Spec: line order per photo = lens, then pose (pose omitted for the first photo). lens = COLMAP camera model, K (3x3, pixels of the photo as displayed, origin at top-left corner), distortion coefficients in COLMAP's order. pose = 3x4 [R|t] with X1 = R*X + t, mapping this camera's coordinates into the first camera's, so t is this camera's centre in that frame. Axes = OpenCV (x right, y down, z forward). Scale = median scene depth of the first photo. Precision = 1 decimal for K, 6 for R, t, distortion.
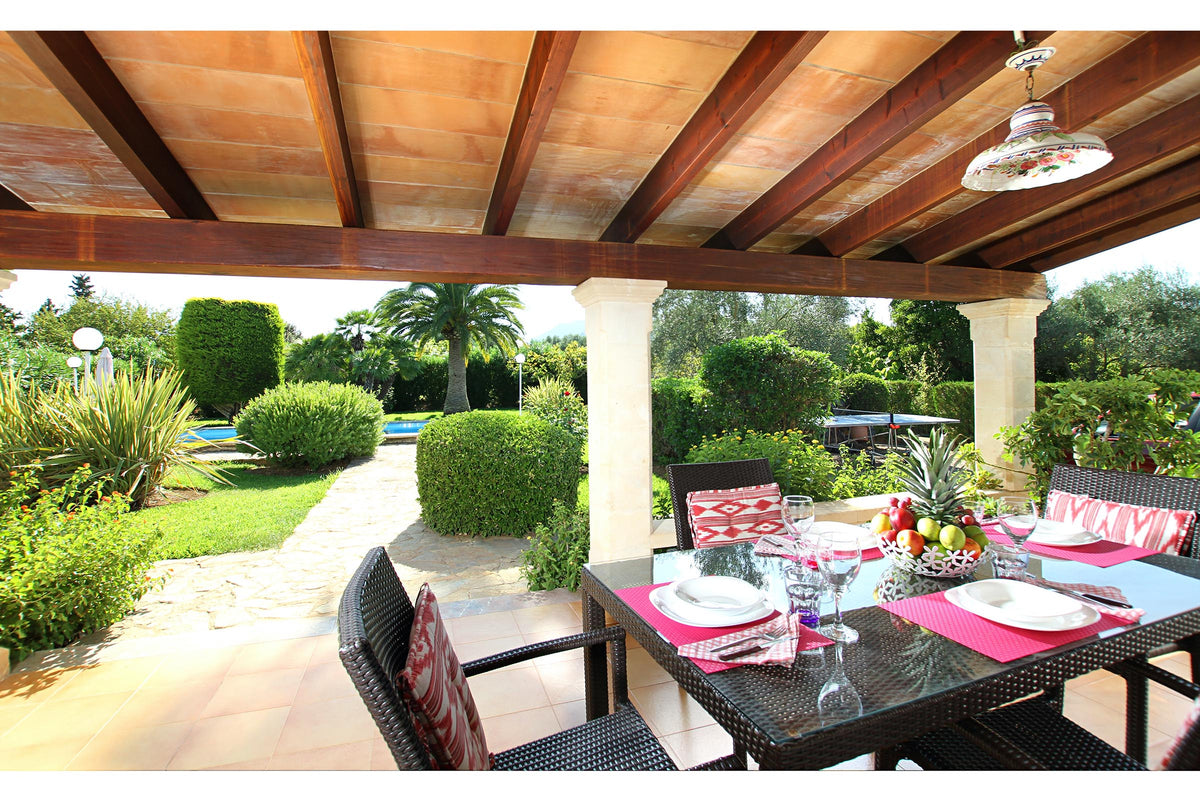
lens RADIAL K [[558.4, 0, 603.7], [0, 558.4, 392.7], [0, 0, 1]] dist [-0.026121, 0.002606]
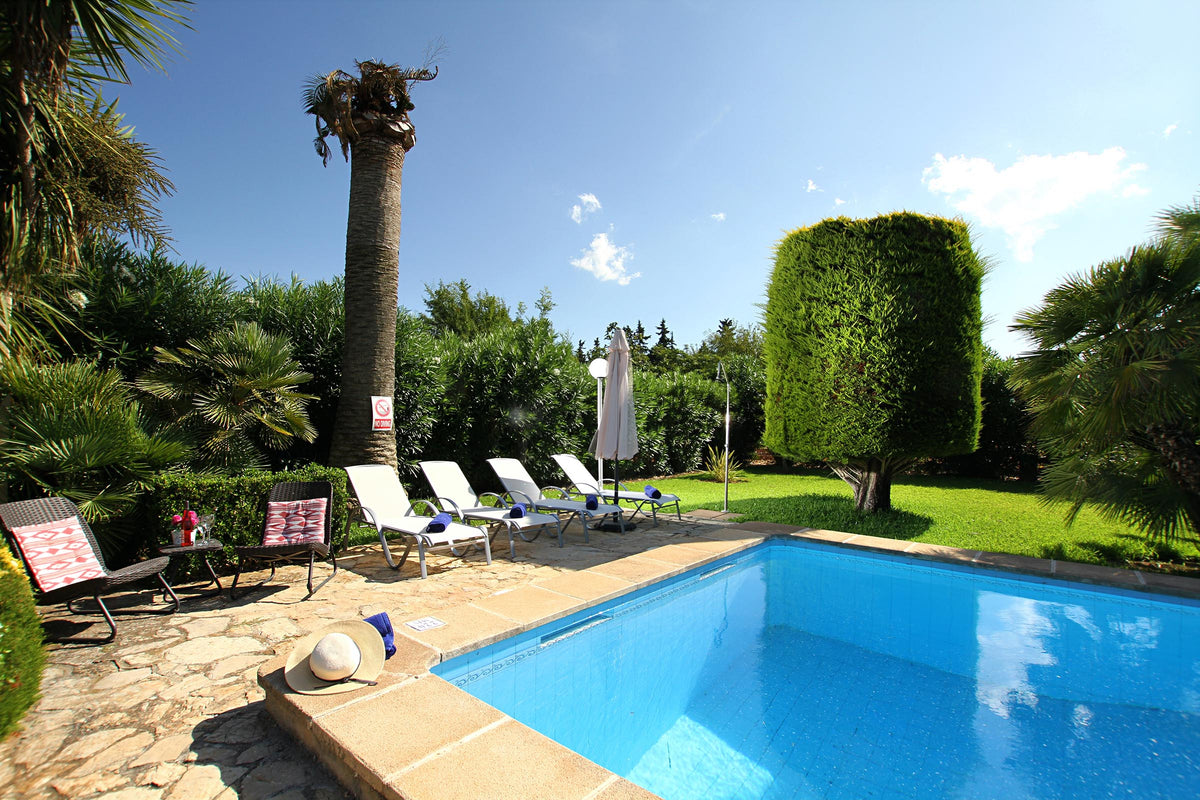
lens RADIAL K [[558.4, 0, 592.9], [0, 558.4, 409.0], [0, 0, 1]] dist [-0.026121, 0.002606]
pose [[0.519843, 0.005827, -0.854242, -0.693978], [-0.045960, 0.998719, -0.021156, -0.000767], [0.853024, 0.050259, 0.519445, 0.998666]]
